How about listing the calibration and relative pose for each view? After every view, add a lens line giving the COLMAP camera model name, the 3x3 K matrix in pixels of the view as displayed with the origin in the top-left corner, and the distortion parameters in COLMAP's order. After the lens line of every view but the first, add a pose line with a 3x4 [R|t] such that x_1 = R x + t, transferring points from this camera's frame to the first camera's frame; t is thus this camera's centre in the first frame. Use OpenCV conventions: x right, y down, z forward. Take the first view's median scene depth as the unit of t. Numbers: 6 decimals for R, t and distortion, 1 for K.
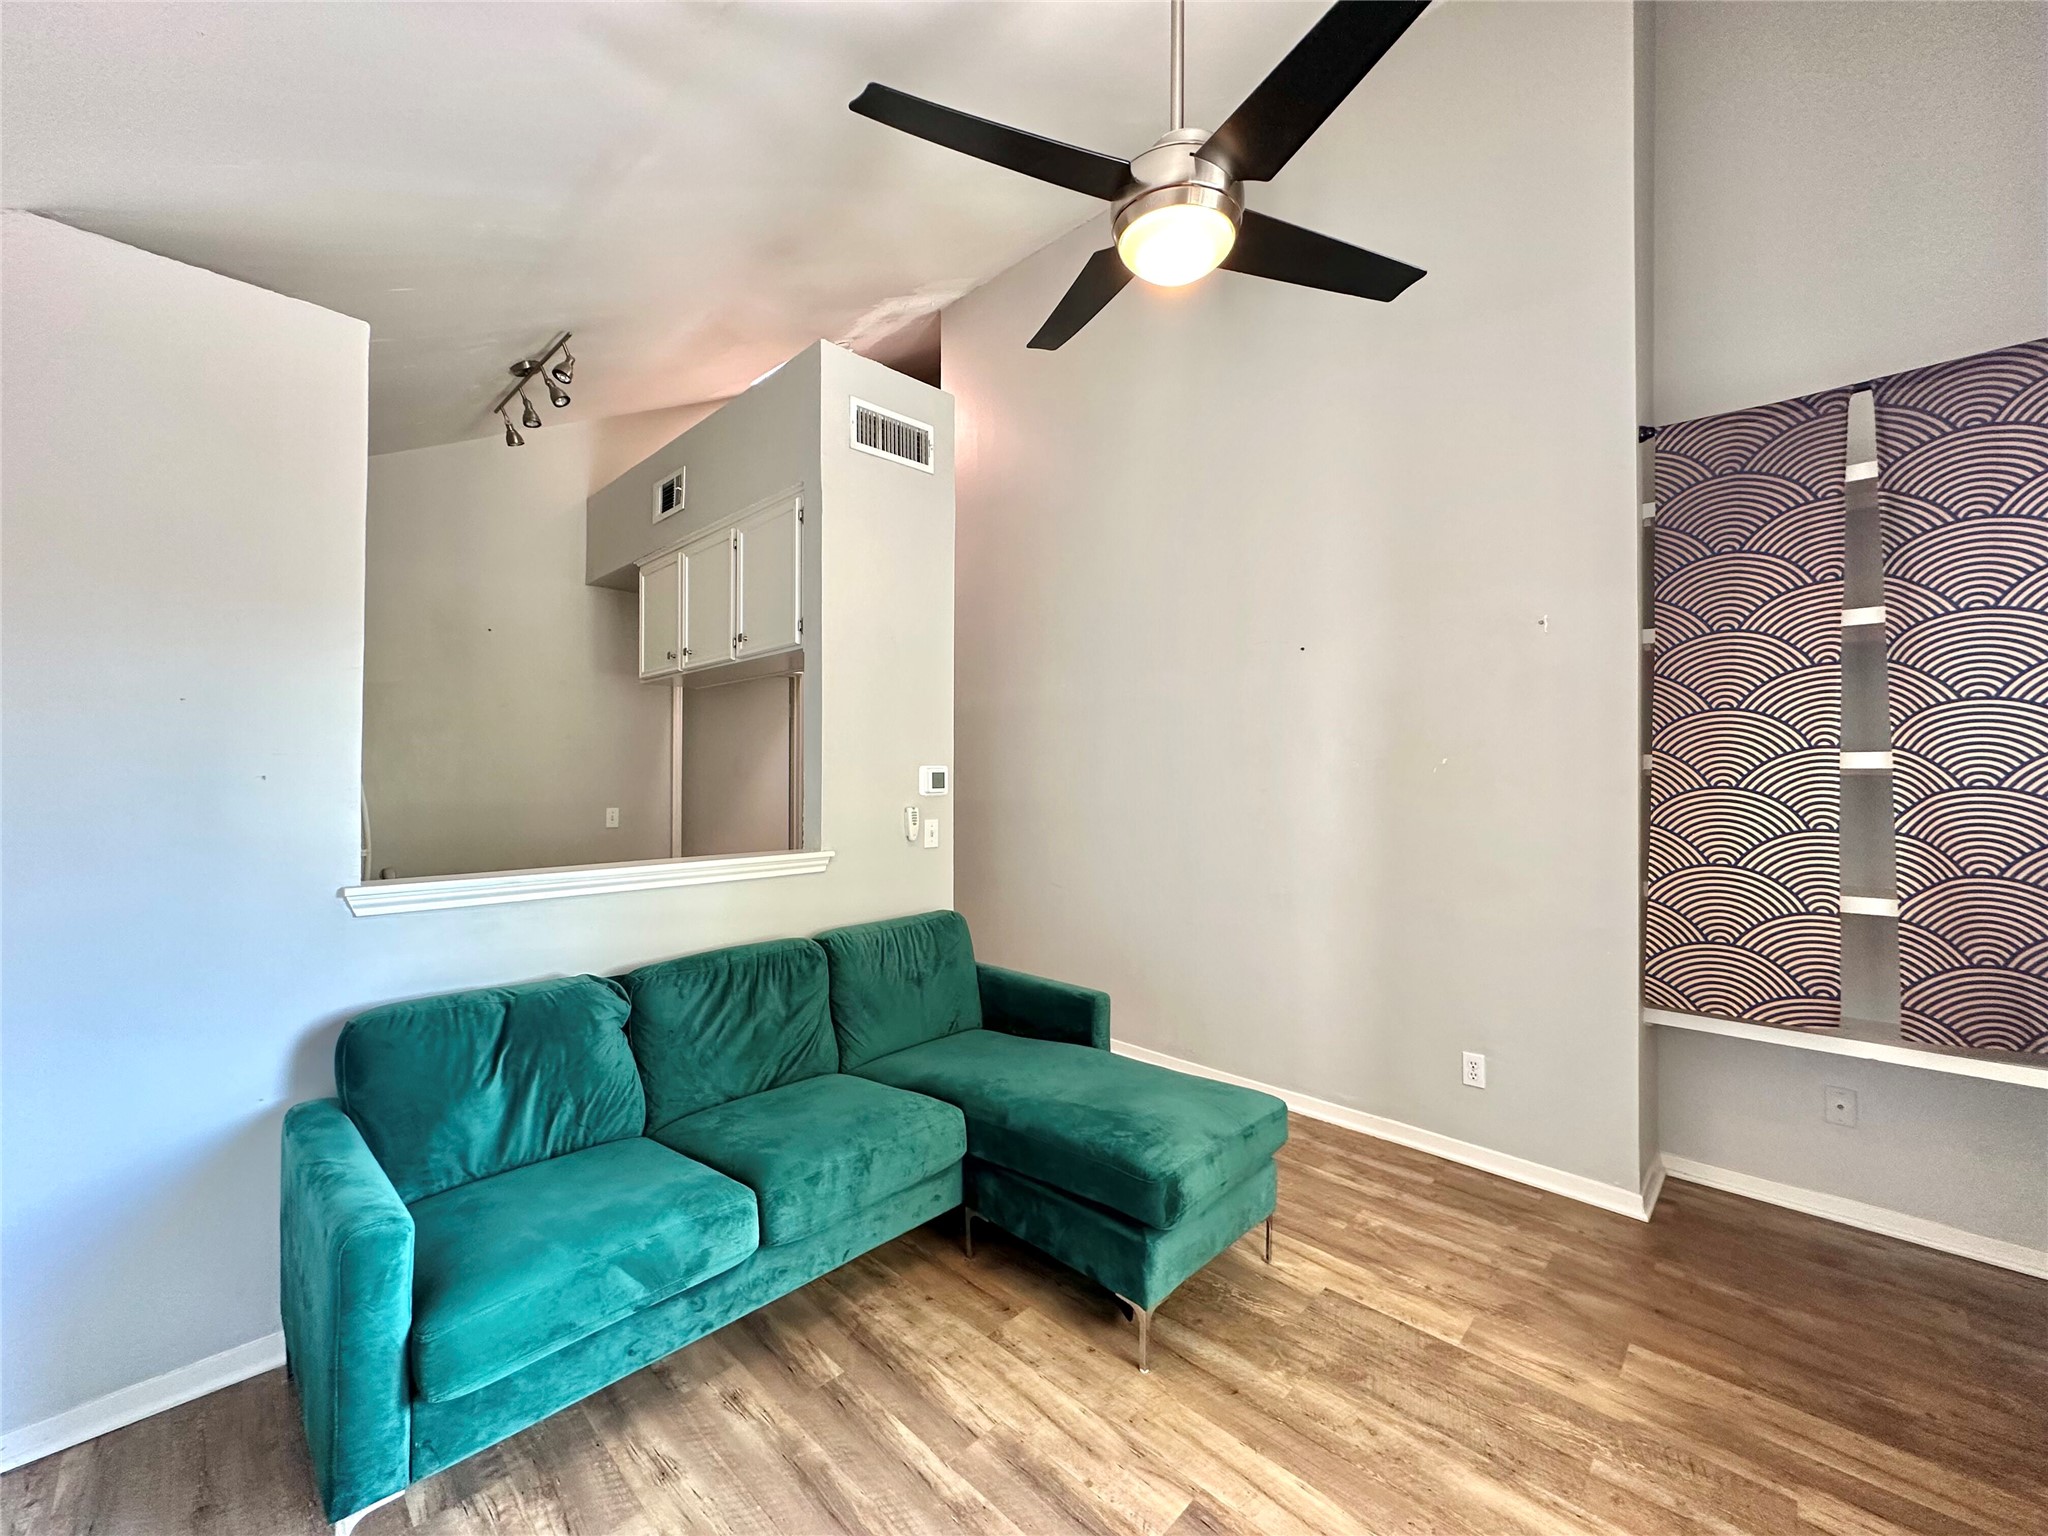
lens RADIAL K [[820.5, 0, 1024.0], [0, 820.5, 768.0], [0, 0, 1]] dist [-0.002111, 0.000530]
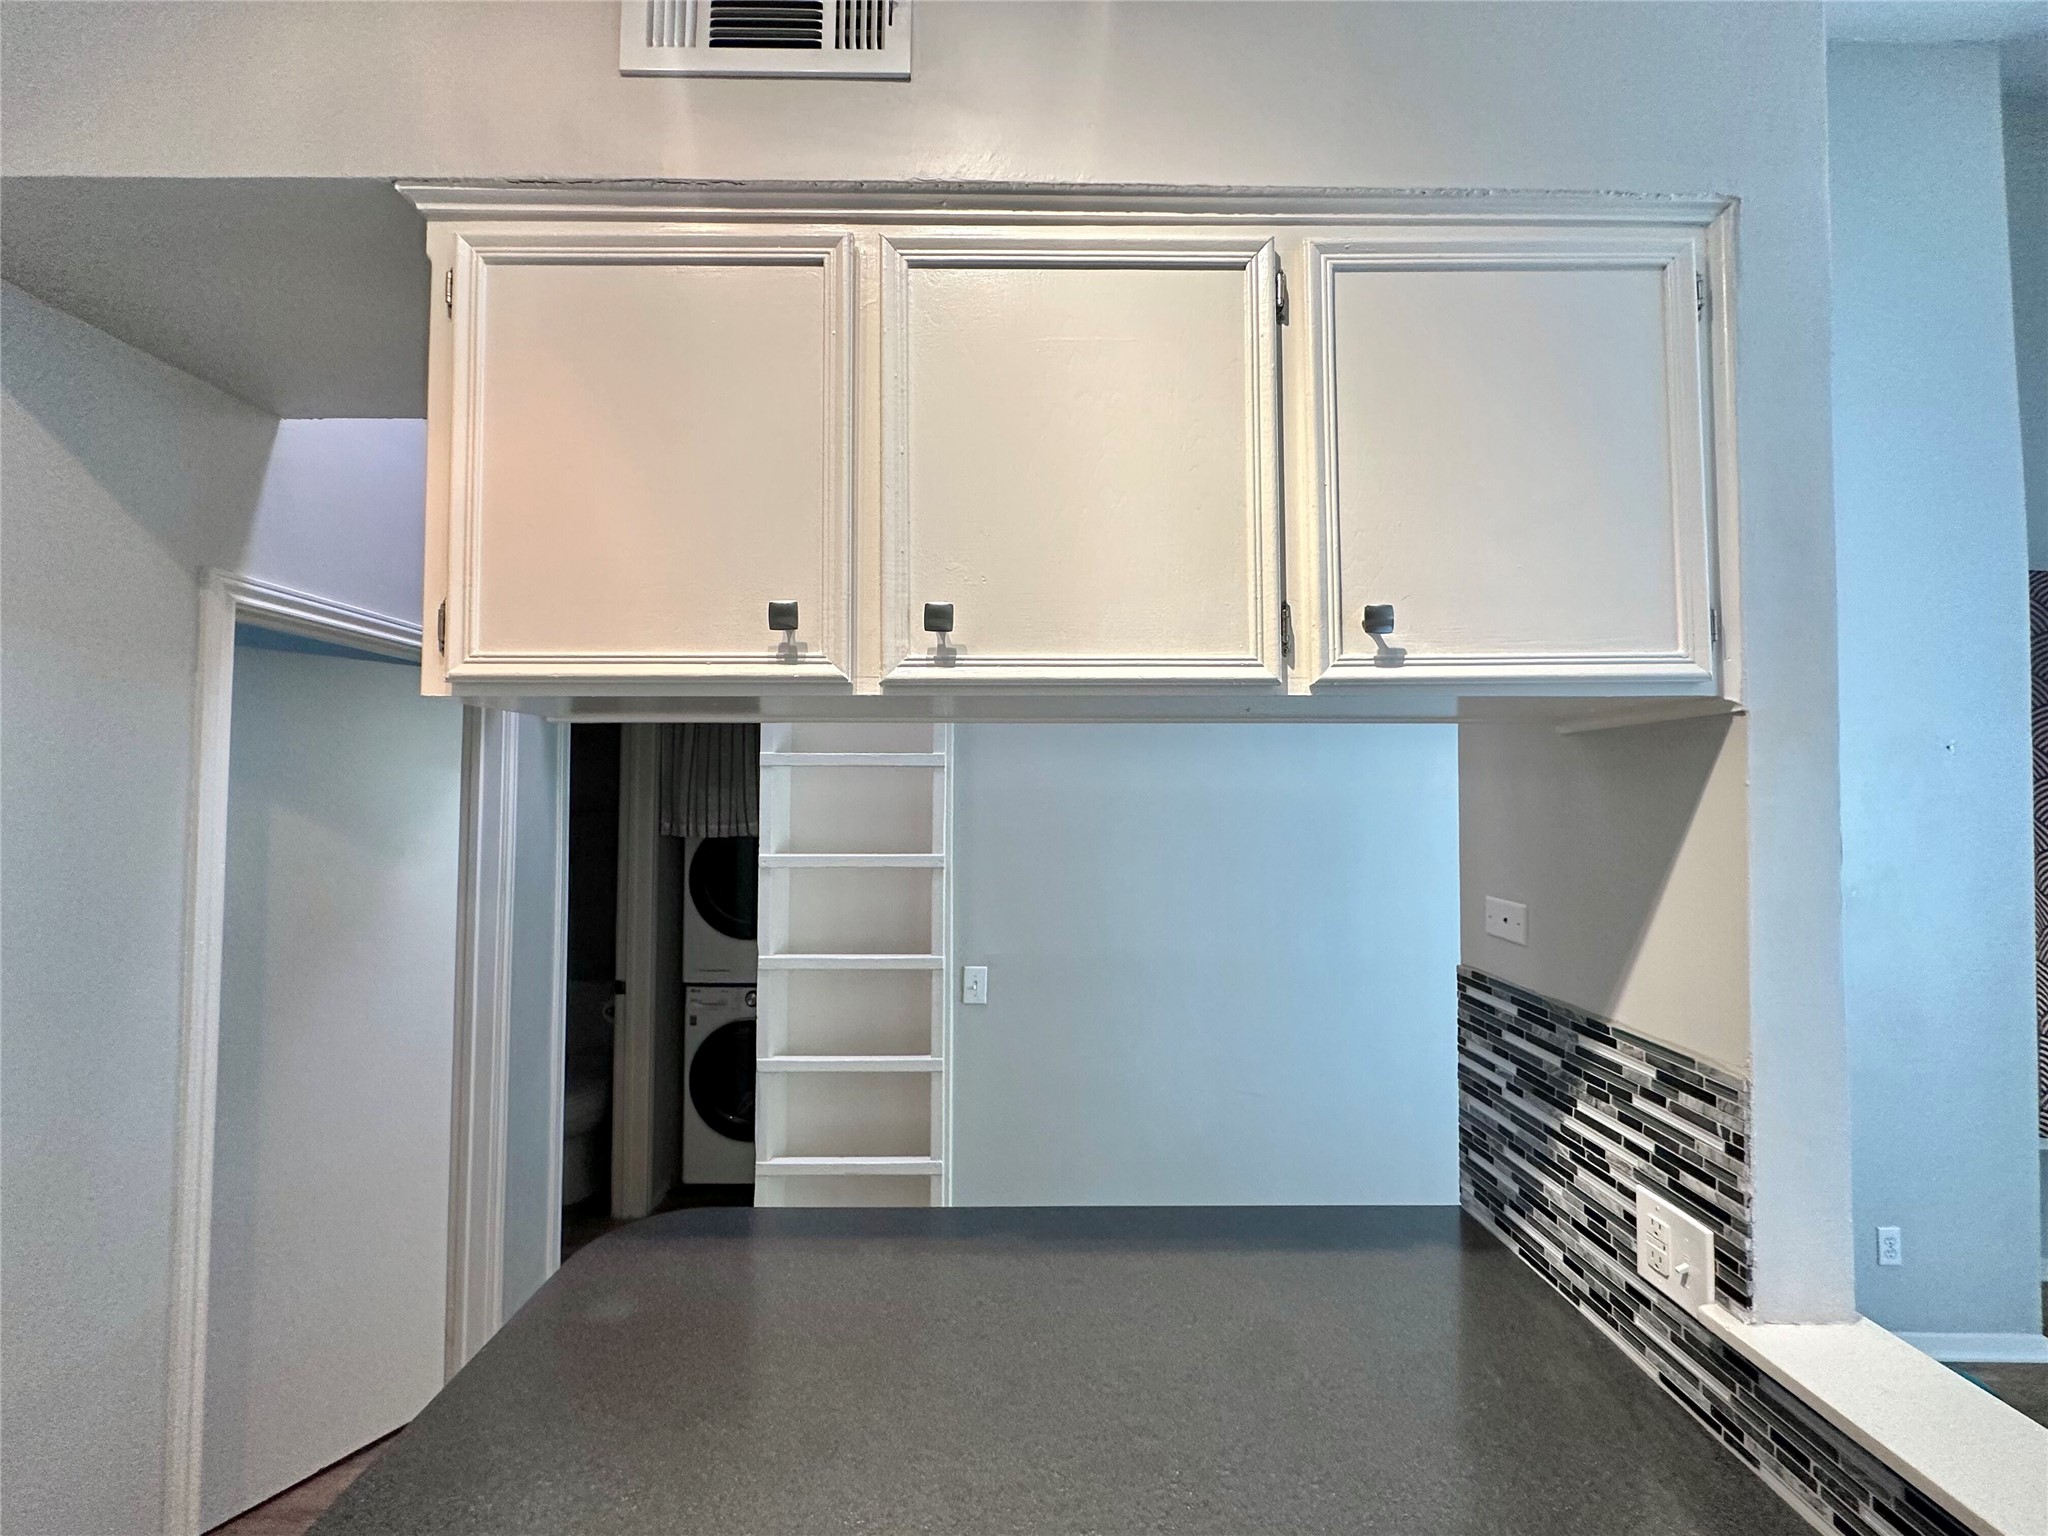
lens RADIAL K [[820.5, 0, 1024.0], [0, 820.5, 768.0], [0, 0, 1]] dist [-0.002111, 0.000530]
pose [[0.708479, 0.026018, 0.705252, -0.935513], [-0.010111, 0.999592, -0.026719, -0.140307], [-0.705660, 0.011799, 0.708453, 1.297926]]
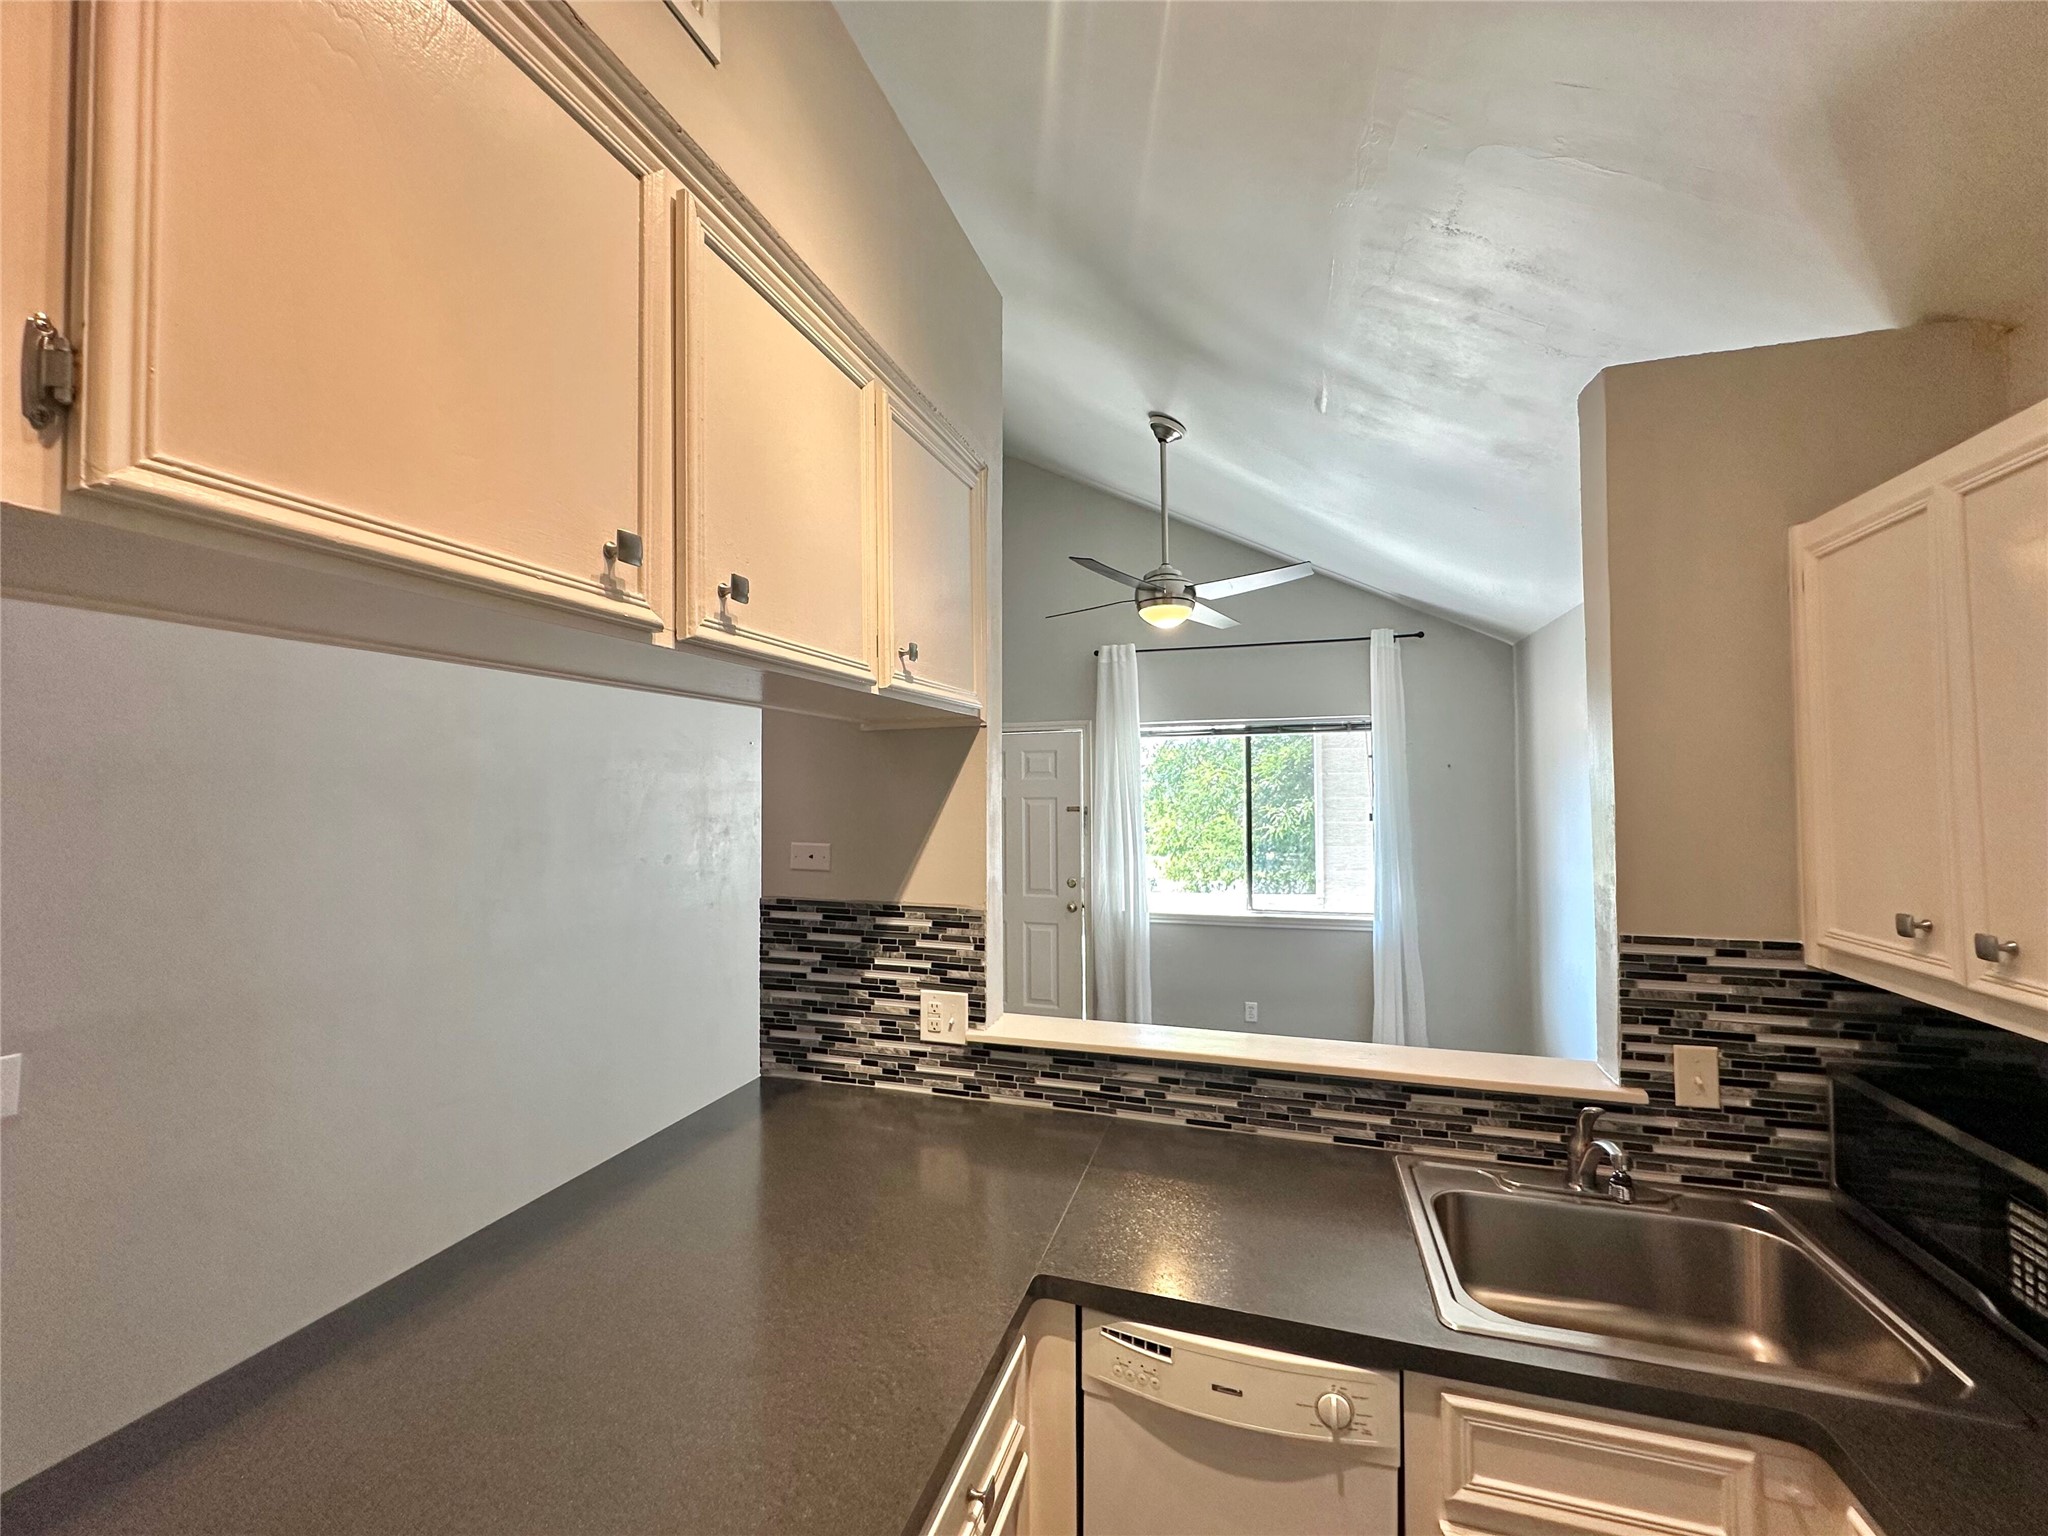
lens RADIAL K [[820.5, 0, 1024.0], [0, 820.5, 768.0], [0, 0, 1]] dist [-0.002111, 0.000530]
pose [[-0.448561, 0.028089, 0.893311, -1.154398], [-0.000497, 0.999498, -0.031677, -0.113104], [-0.893752, -0.014653, -0.448322, 1.692230]]
